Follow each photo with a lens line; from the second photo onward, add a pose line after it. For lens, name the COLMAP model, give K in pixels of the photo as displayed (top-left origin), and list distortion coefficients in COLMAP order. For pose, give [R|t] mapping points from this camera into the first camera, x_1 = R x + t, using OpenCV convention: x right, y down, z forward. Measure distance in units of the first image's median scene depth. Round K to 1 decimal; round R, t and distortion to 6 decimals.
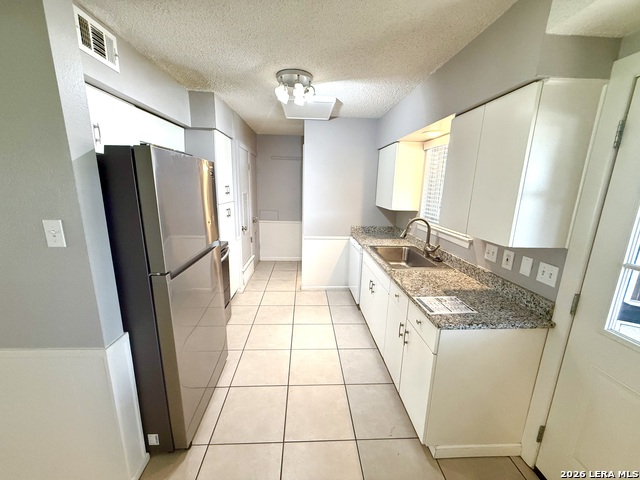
lens RADIAL K [[254.0, 0, 318.0], [0, 254.0, 239.5], [0, 0, 1]] dist [0.001795, 0.000005]
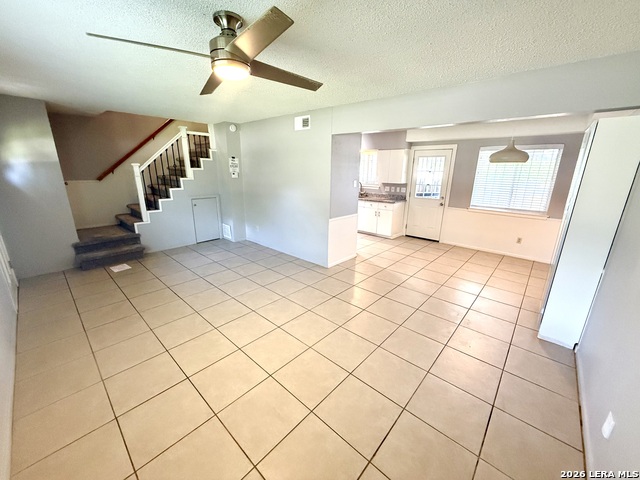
lens RADIAL K [[254.0, 0, 318.0], [0, 254.0, 239.5], [0, 0, 1]] dist [0.001795, 0.000005]
pose [[0.718439, -0.203537, 0.665145, -3.168706], [0.154326, 0.979041, 0.132899, 0.159141], [-0.678254, 0.007169, 0.734792, -1.186773]]
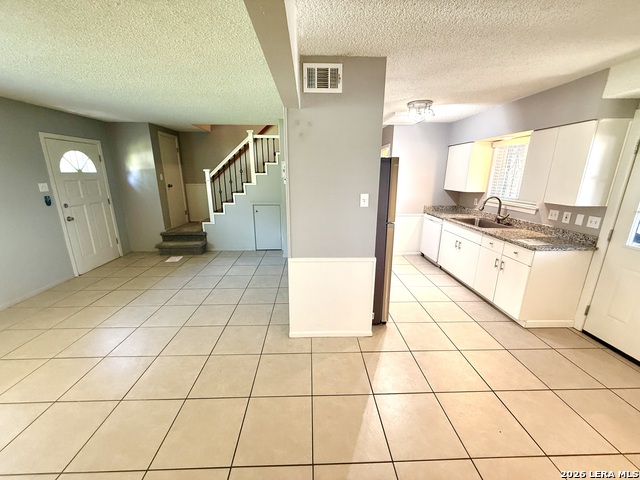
lens RADIAL K [[254.0, 0, 318.0], [0, 254.0, 239.5], [0, 0, 1]] dist [0.001795, 0.000005]
pose [[0.999559, -0.015190, -0.025530, -0.983065], [0.016235, 0.999017, 0.041242, 0.148169], [0.024878, -0.041638, 0.998823, -0.834948]]
